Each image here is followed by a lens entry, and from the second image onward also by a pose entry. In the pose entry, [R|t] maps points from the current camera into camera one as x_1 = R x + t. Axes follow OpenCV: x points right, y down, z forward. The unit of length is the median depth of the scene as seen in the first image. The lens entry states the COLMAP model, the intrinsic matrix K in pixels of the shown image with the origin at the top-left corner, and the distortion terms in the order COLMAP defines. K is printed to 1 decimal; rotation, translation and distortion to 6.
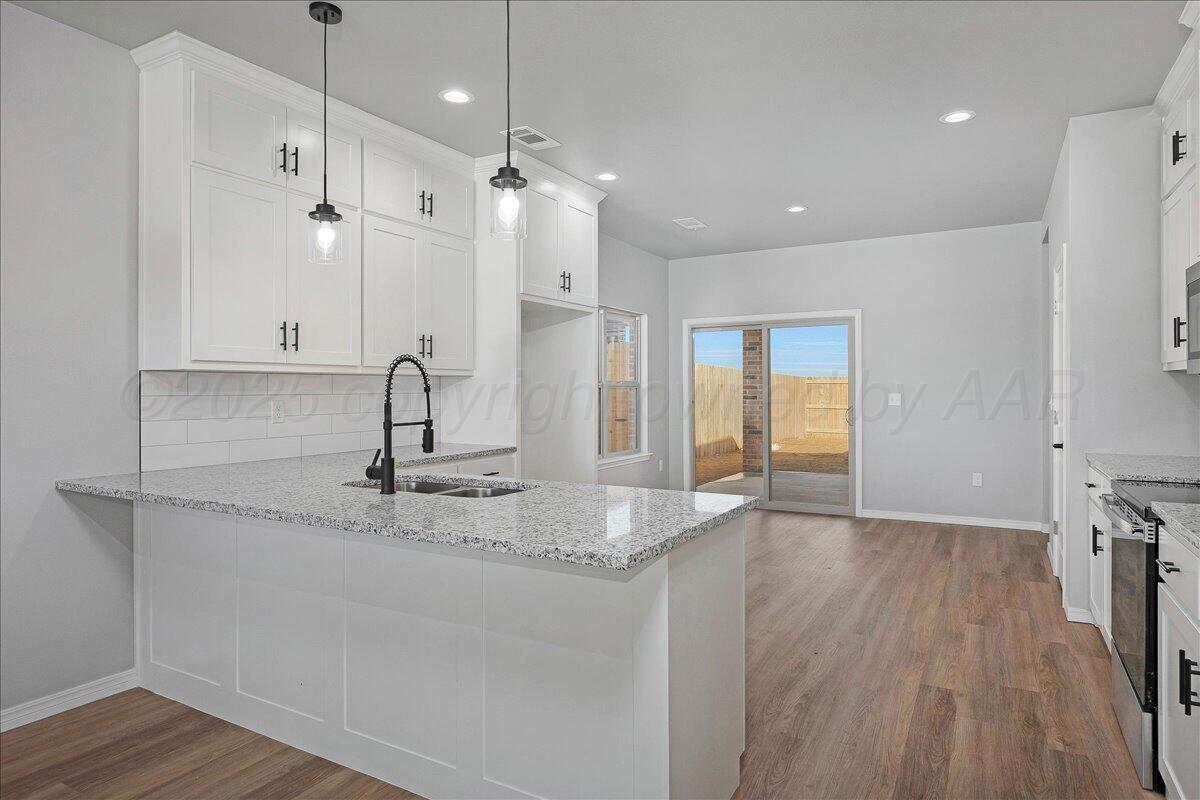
lens RADIAL K [[706.8, 0, 597.1], [0, 706.8, 386.1], [0, 0, 1]] dist [-0.002993, -0.000607]
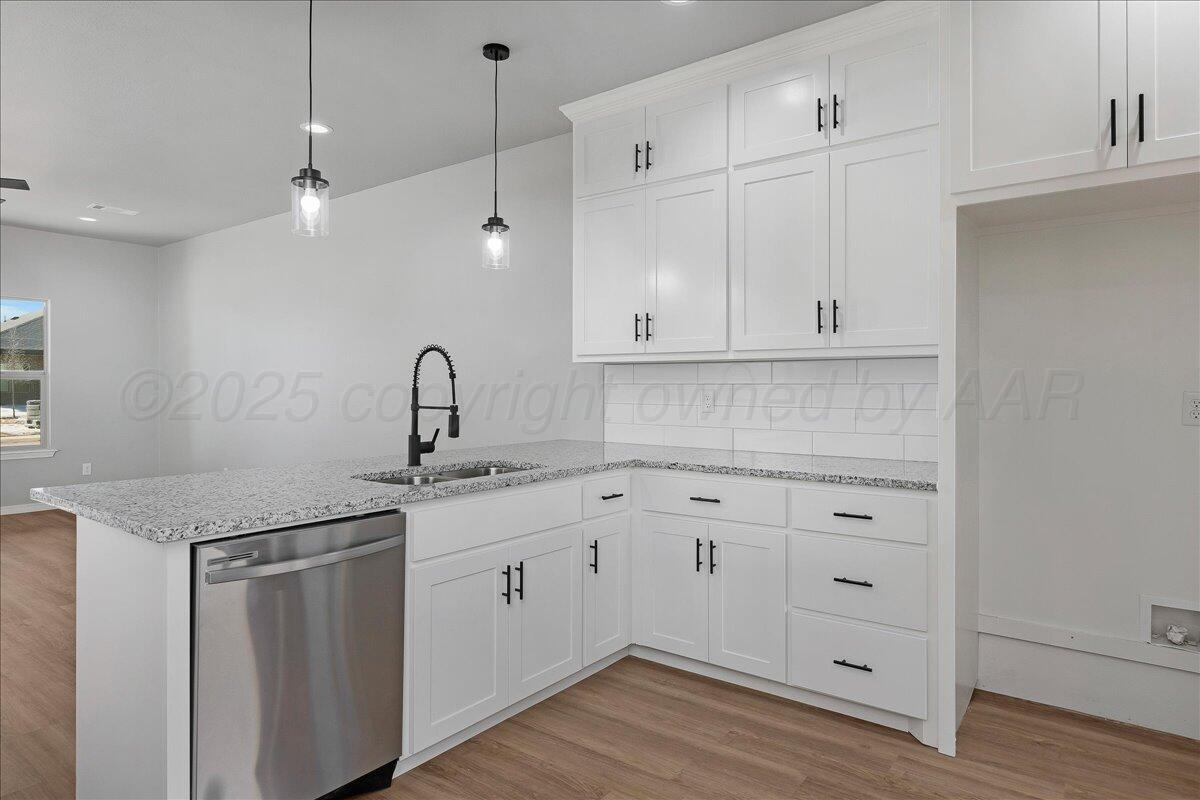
lens RADIAL K [[706.8, 0, 597.1], [0, 706.8, 386.1], [0, 0, 1]] dist [-0.002993, -0.000607]
pose [[-0.138670, 0.004771, -0.990327, 0.653848], [-0.000109, 0.999988, 0.004832, 0.012304], [0.990339, 0.000778, -0.138668, 1.172434]]
